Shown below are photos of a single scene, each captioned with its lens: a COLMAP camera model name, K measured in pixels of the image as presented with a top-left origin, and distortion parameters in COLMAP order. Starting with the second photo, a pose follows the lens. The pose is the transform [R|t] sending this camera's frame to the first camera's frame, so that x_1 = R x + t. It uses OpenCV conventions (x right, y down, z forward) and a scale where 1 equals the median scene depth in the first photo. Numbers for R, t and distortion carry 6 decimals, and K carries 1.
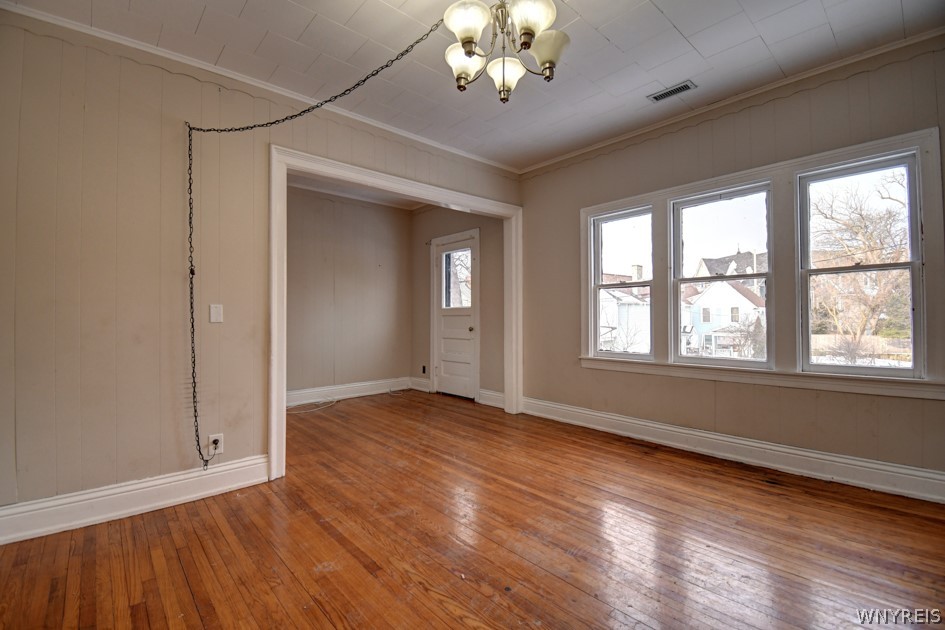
lens RADIAL K [[414.7, 0, 473.0], [0, 414.7, 313.8], [0, 0, 1]] dist [0.004032, -0.018227]
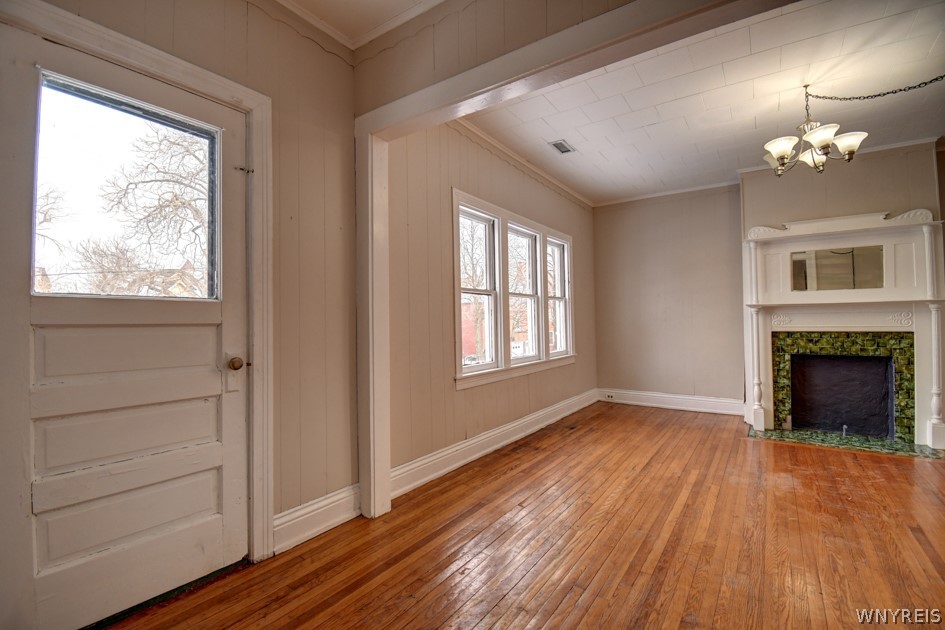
lens RADIAL K [[414.7, 0, 470.1], [0, 414.7, 313.7], [0, 0, 1]] dist [0.004032, -0.018227]
pose [[-0.215529, 0.029687, 0.976046, -0.631847], [0.003274, 0.999554, -0.029679, 0.009944], [-0.976492, -0.003201, -0.215530, 1.427195]]
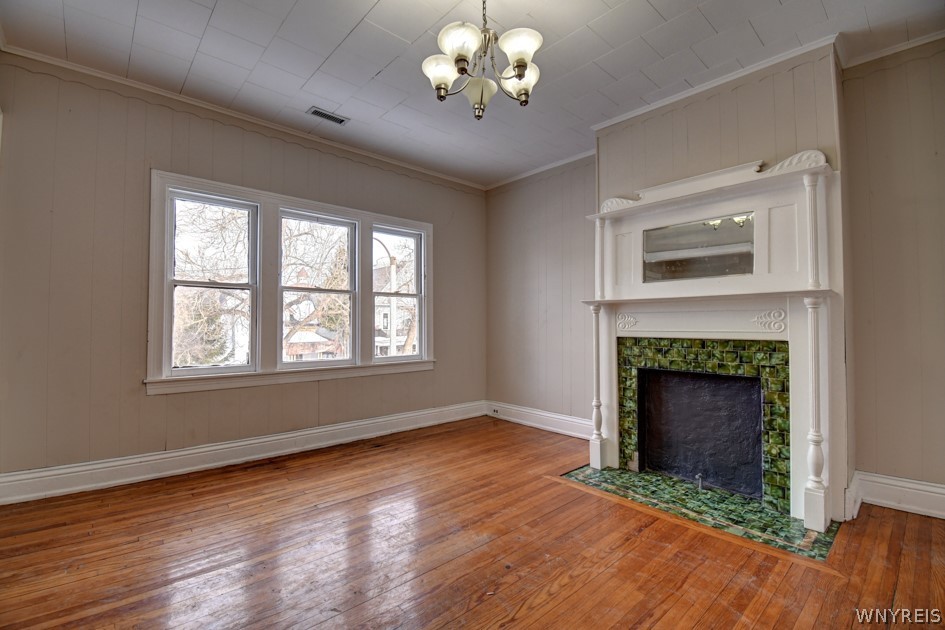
lens RADIAL K [[414.7, 0, 472.0], [0, 414.7, 314.2], [0, 0, 1]] dist [0.004032, -0.018227]
pose [[0.002057, 0.033211, 0.999446, -0.540770], [-0.010339, 0.999396, -0.033188, 0.013056], [-0.999944, -0.010265, 0.002399, 0.567697]]
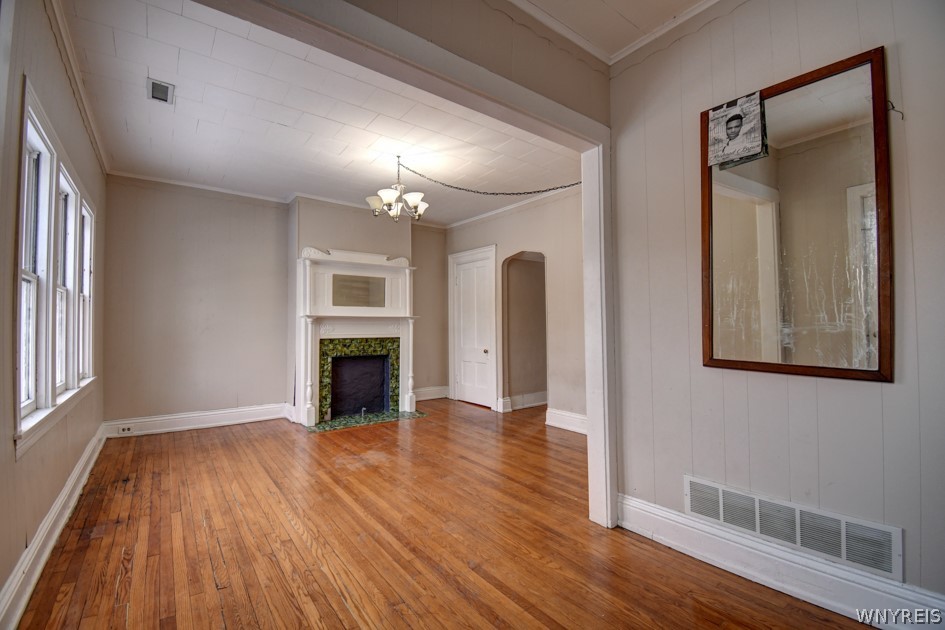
lens RADIAL K [[414.7, 0, 475.5], [0, 414.7, 314.2], [0, 0, 1]] dist [0.004032, -0.018227]
pose [[-0.996144, 0.014116, 0.086591, -0.275332], [0.010609, 0.999110, -0.040830, 0.007910], [-0.087090, -0.039754, -0.995407, 1.693262]]
